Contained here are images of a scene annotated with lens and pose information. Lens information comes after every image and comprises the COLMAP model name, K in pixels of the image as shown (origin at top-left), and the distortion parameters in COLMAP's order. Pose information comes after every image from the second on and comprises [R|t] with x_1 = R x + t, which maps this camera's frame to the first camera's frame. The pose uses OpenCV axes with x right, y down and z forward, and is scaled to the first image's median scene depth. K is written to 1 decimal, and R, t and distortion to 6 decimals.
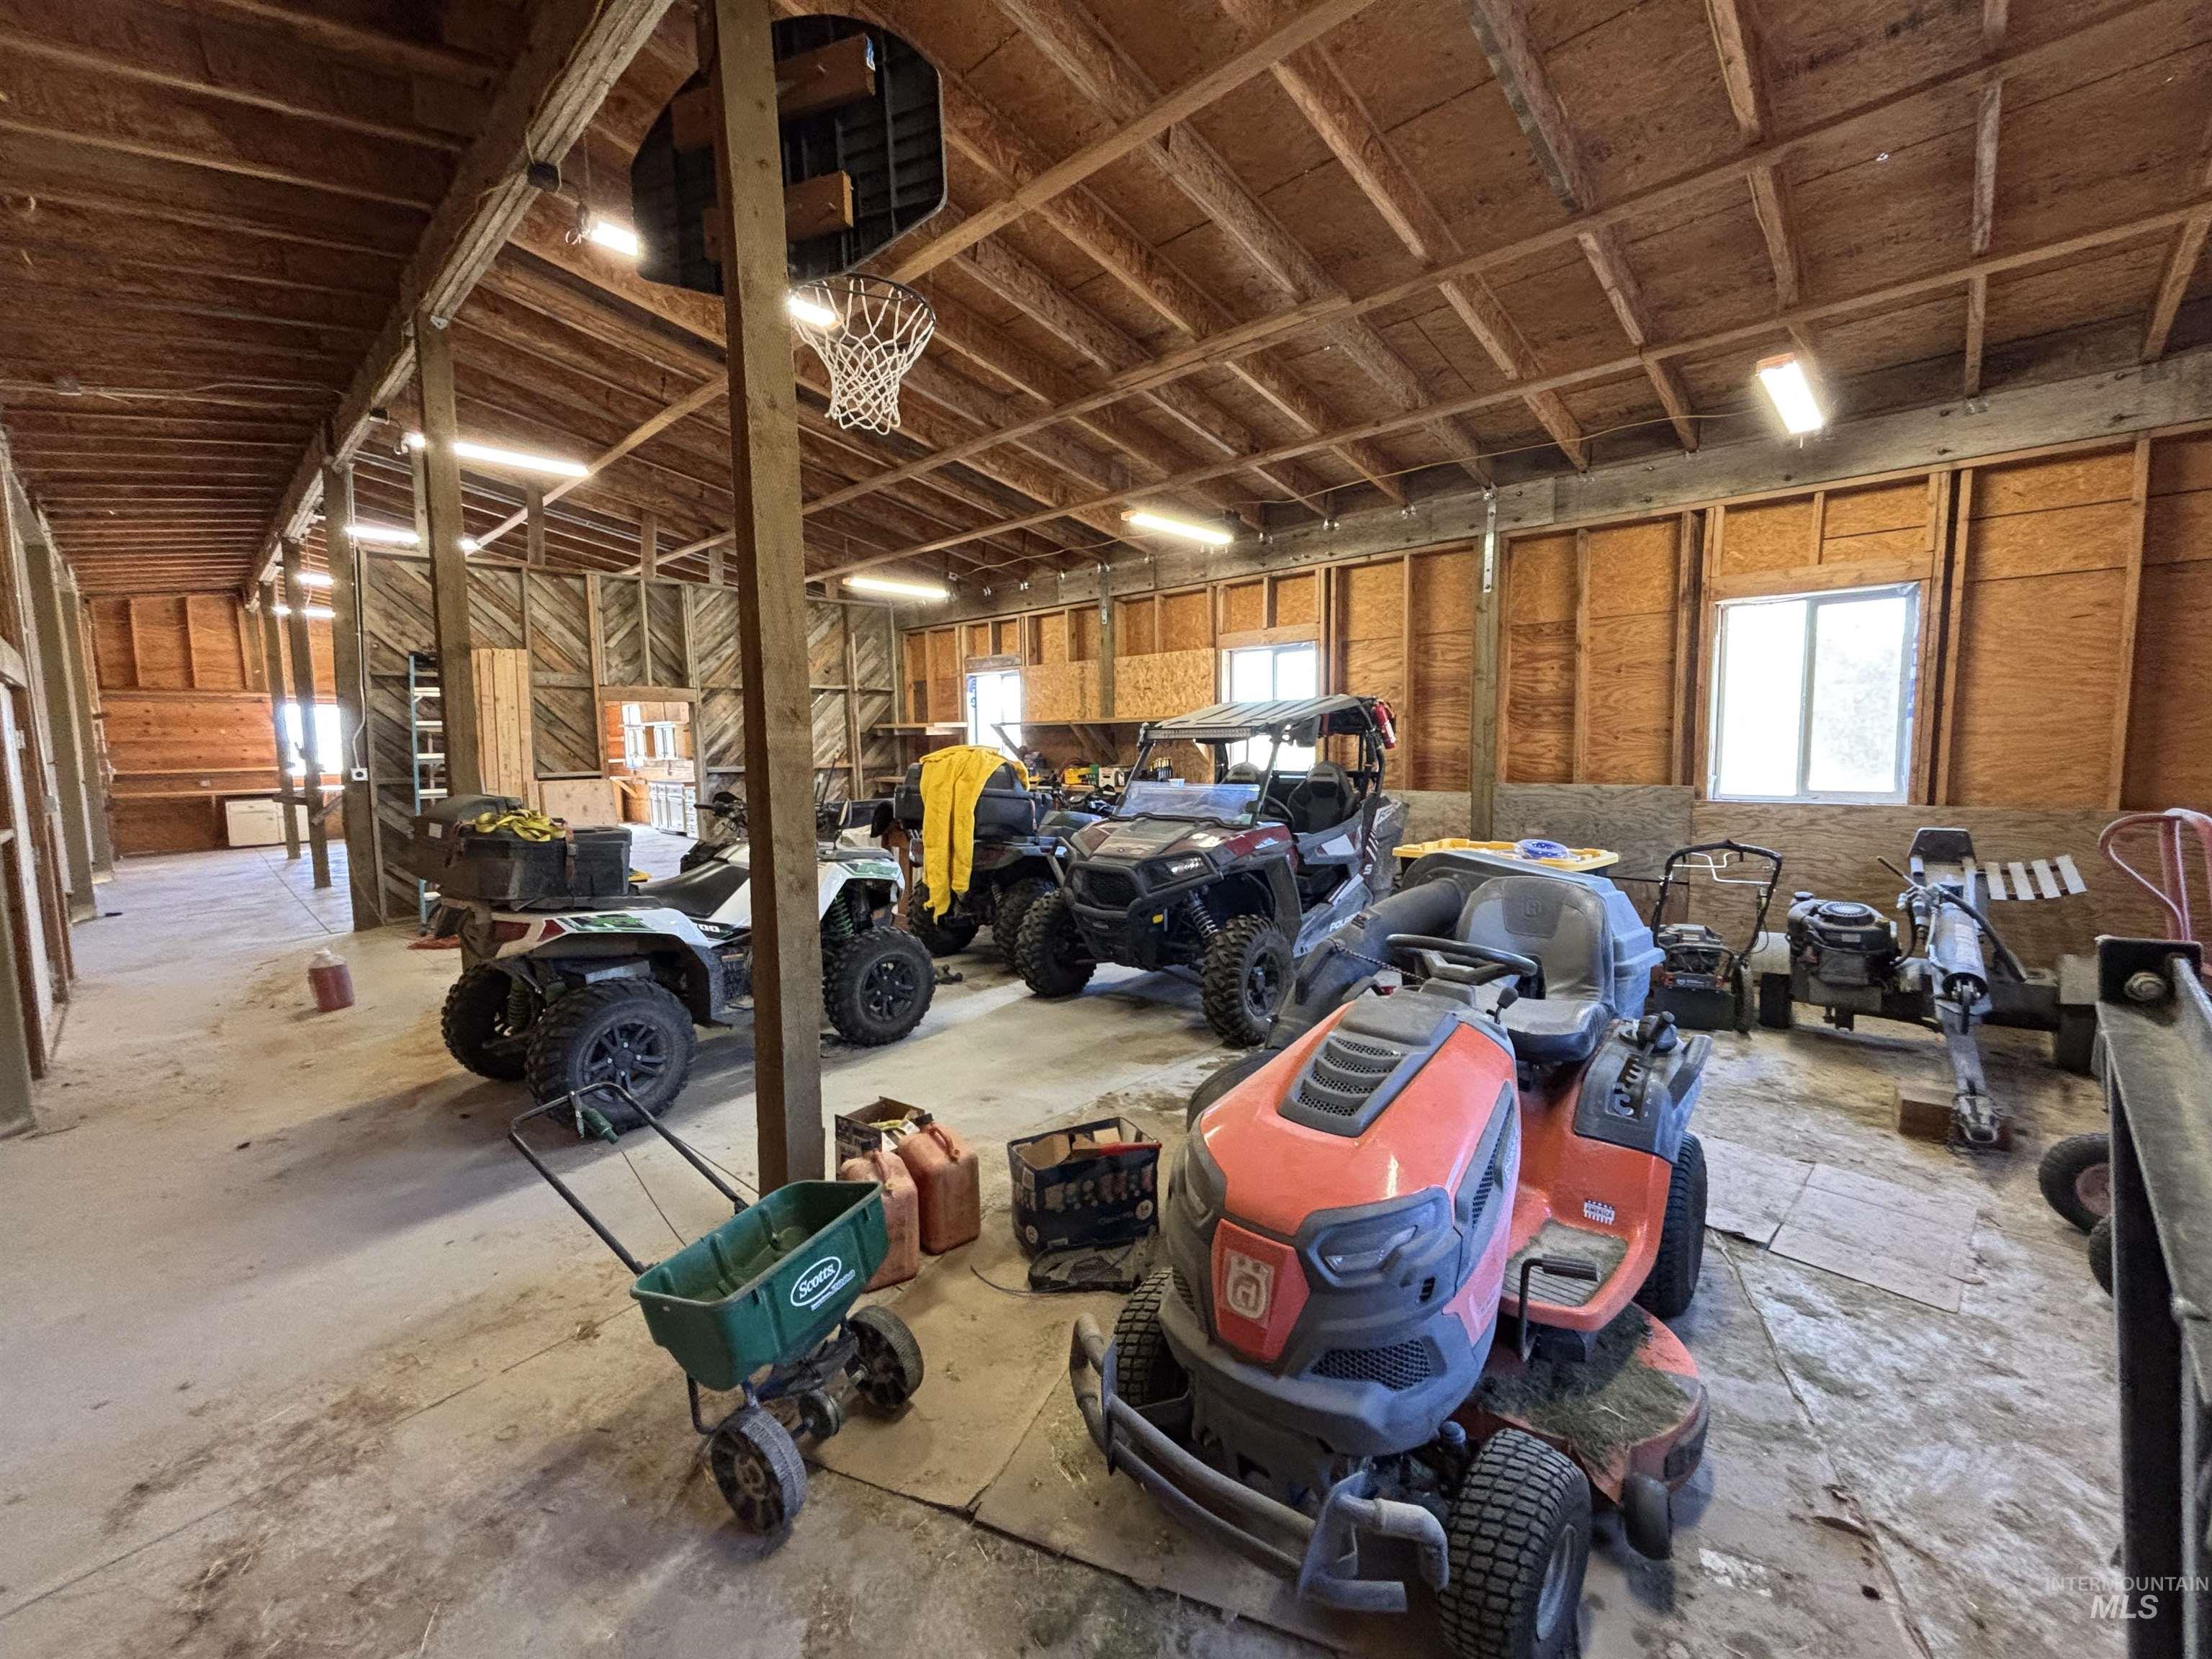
lens RADIAL K [[885.1, 0, 1102.6], [0, 885.1, 820.1], [0, 0, 1]] dist [-0.000694, -0.000203]
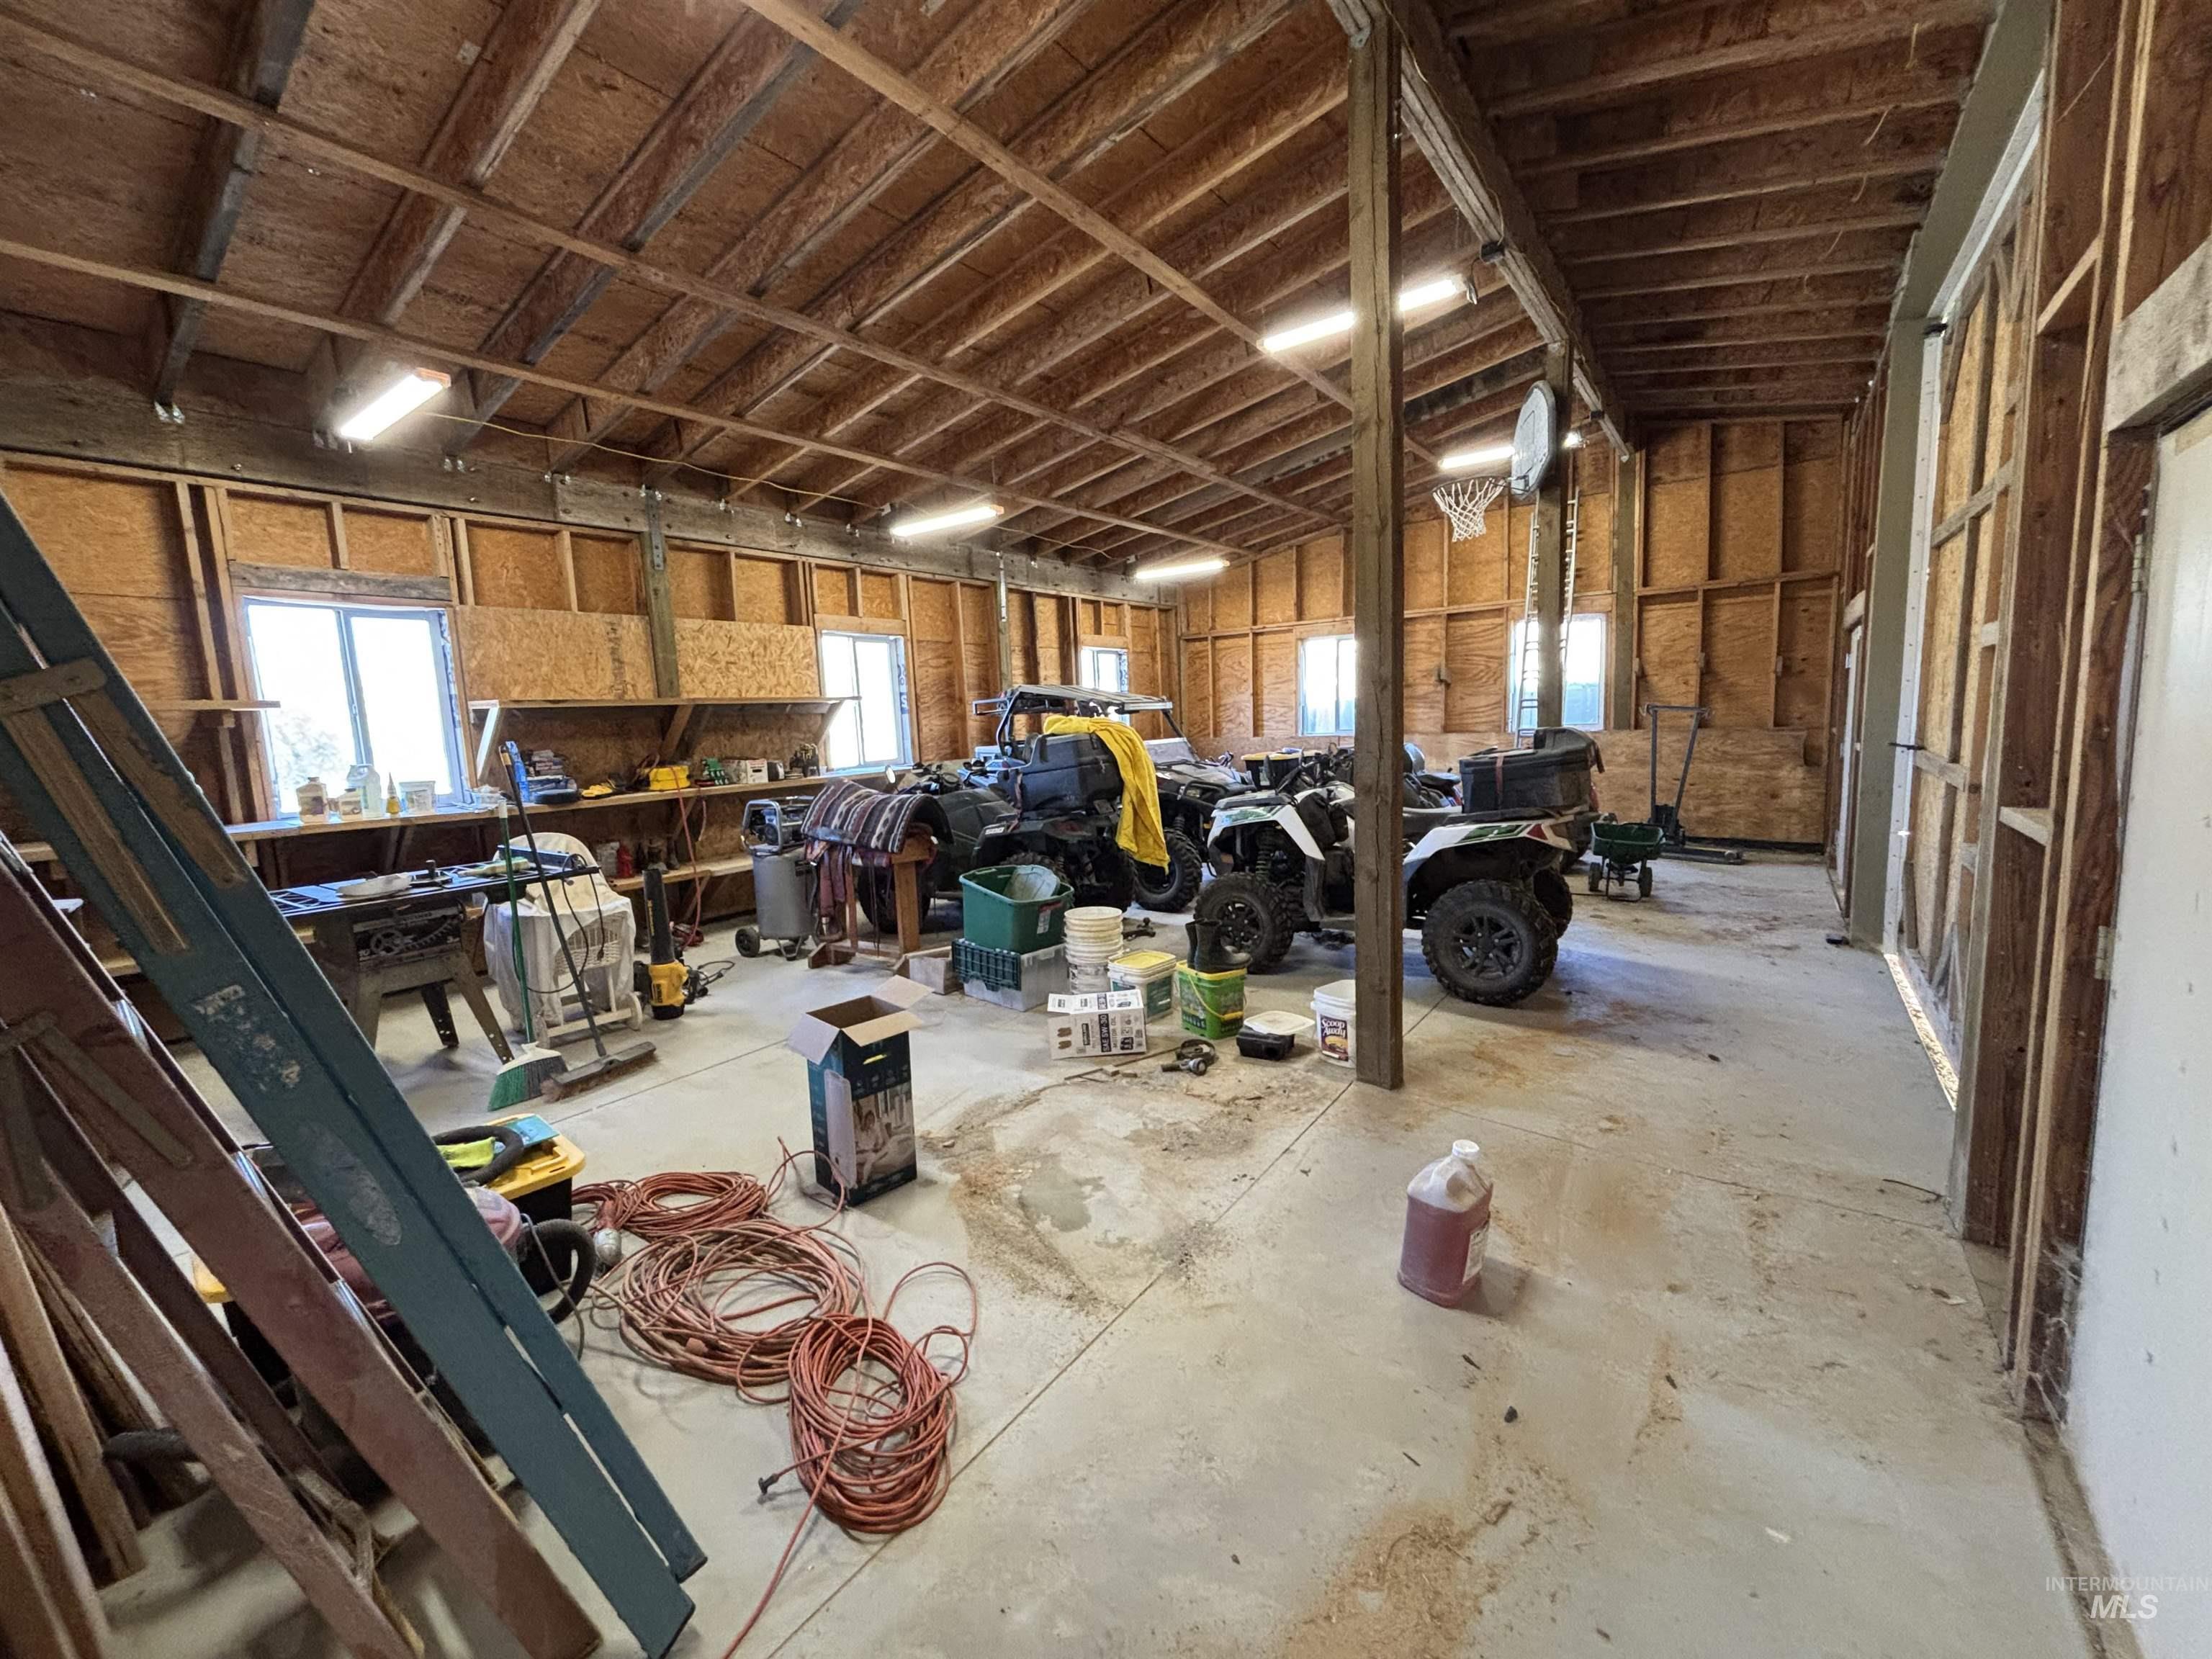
lens RADIAL K [[885.1, 0, 1102.6], [0, 885.1, 820.1], [0, 0, 1]] dist [-0.000694, -0.000203]
pose [[-0.103721, -0.094765, 0.990082, -0.750569], [0.121948, 0.986728, 0.107219, -0.047396], [-0.987102, 0.131859, -0.090788, 0.696766]]
